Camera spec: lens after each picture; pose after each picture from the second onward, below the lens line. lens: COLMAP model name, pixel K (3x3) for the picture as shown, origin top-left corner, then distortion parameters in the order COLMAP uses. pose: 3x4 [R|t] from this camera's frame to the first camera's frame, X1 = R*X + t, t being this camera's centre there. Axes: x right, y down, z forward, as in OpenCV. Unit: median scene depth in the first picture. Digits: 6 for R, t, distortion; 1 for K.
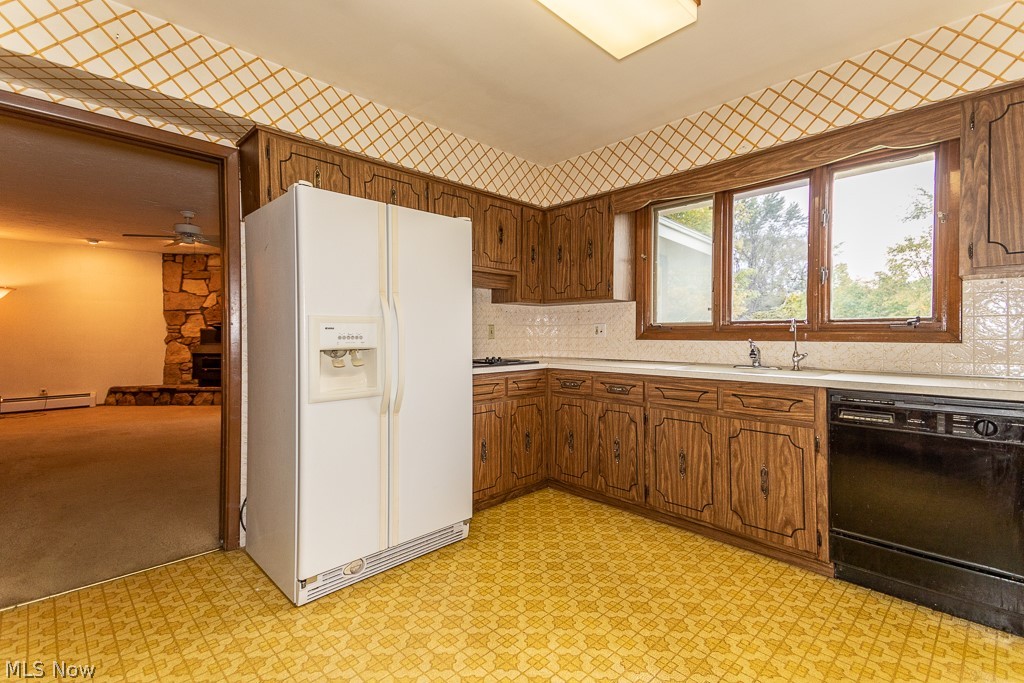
lens RADIAL K [[469.6, 0, 515.9], [0, 469.6, 337.4], [0, 0, 1]] dist [0.019330, -0.000927]
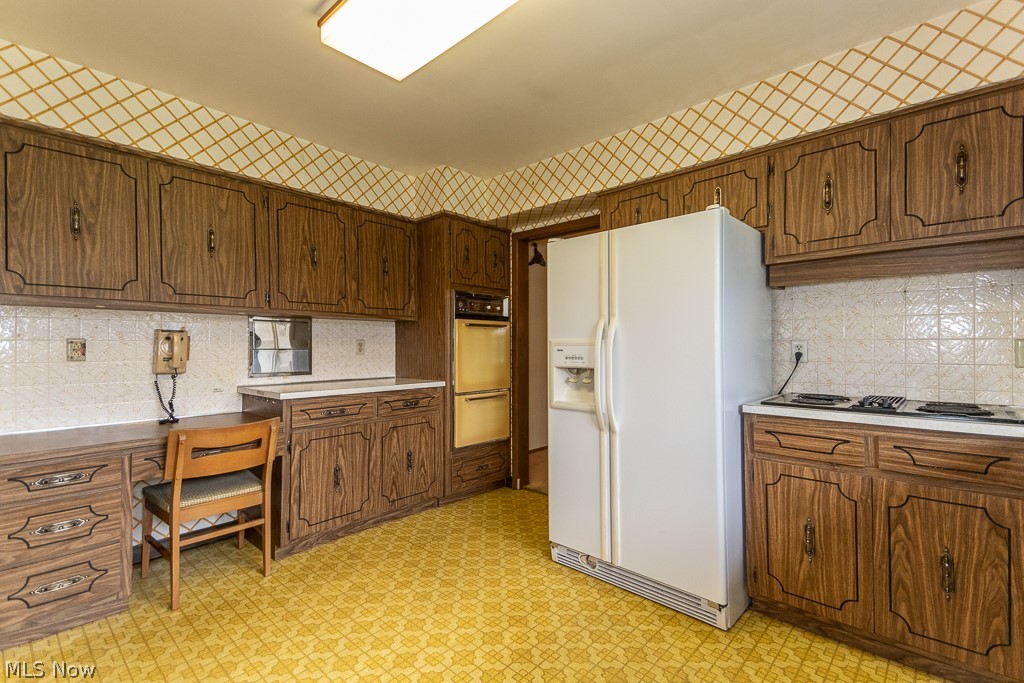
lens RADIAL K [[469.6, 0, 515.7], [0, 469.6, 345.7], [0, 0, 1]] dist [0.019330, -0.000927]
pose [[0.013115, -0.002774, -0.999910, 0.723502], [-0.006810, 0.999973, -0.002863, -0.023332], [0.999891, 0.006847, 0.013096, 0.739785]]
